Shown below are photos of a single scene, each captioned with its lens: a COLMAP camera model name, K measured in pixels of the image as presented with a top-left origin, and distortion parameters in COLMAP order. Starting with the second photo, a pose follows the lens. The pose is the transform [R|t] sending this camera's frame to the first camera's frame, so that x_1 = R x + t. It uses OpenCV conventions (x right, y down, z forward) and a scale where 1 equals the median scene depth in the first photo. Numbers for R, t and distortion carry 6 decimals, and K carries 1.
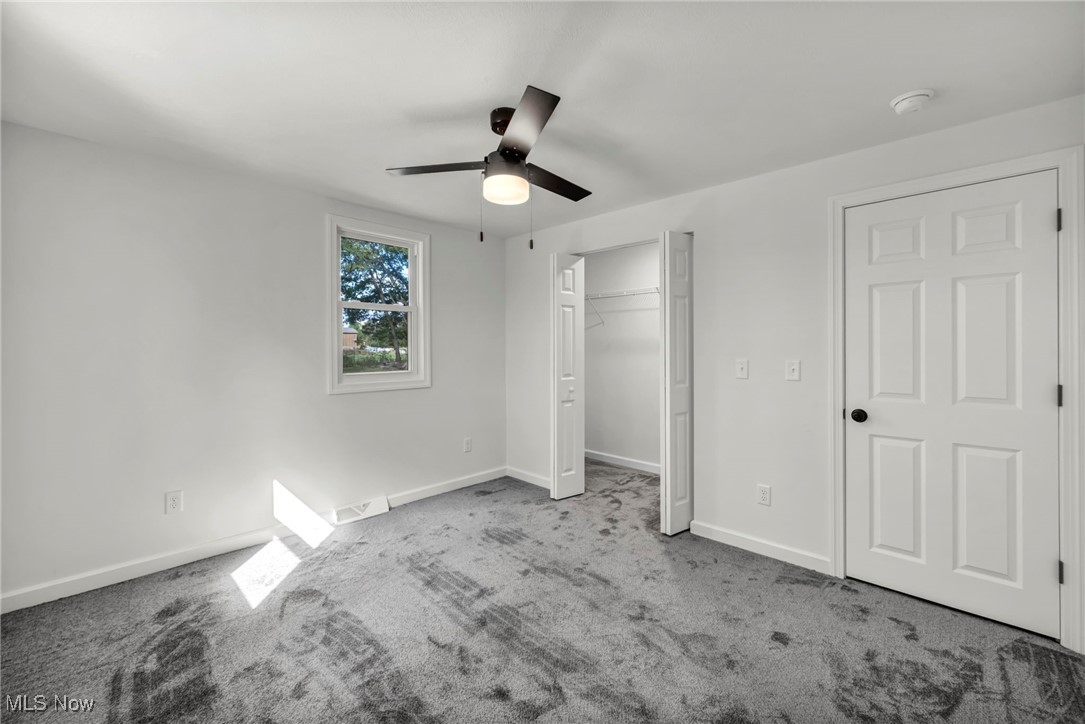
lens RADIAL K [[440.1, 0, 546.3], [0, 440.1, 353.5], [0, 0, 1]] dist [0.000043, -0.000142]
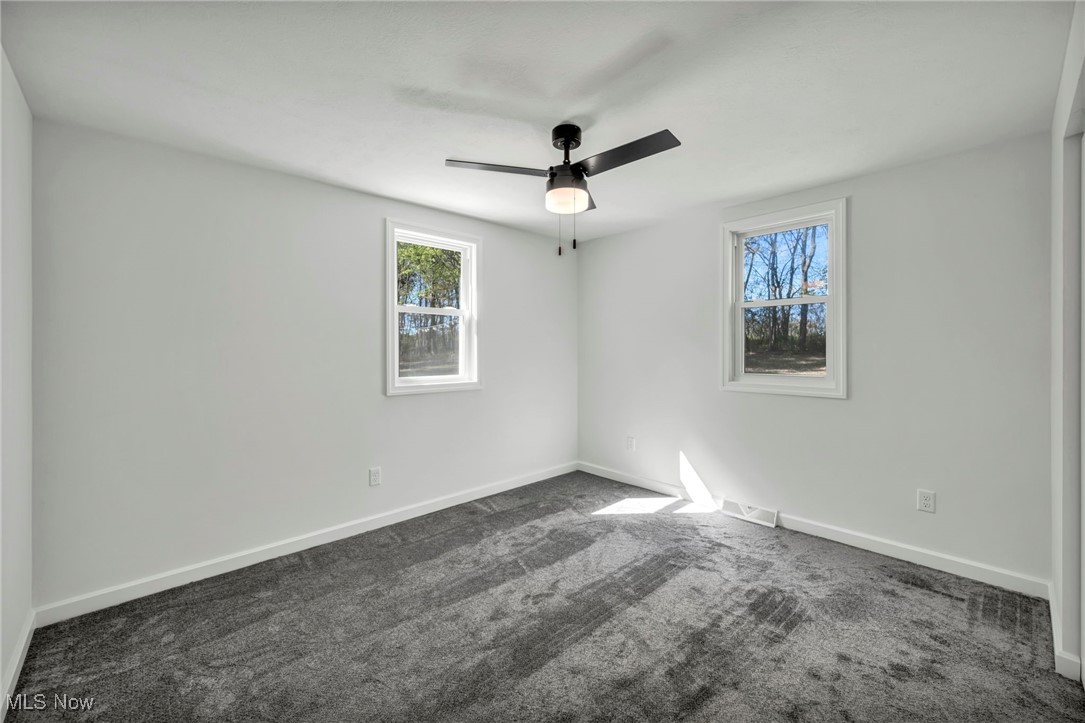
lens RADIAL K [[440.1, 0, 546.4], [0, 440.1, 354.2], [0, 0, 1]] dist [0.000043, -0.000142]
pose [[-0.056001, 0.016811, -0.998289, 0.725880], [-0.008195, 0.999817, 0.017296, -0.013081], [0.998397, 0.009150, -0.055853, 0.746687]]
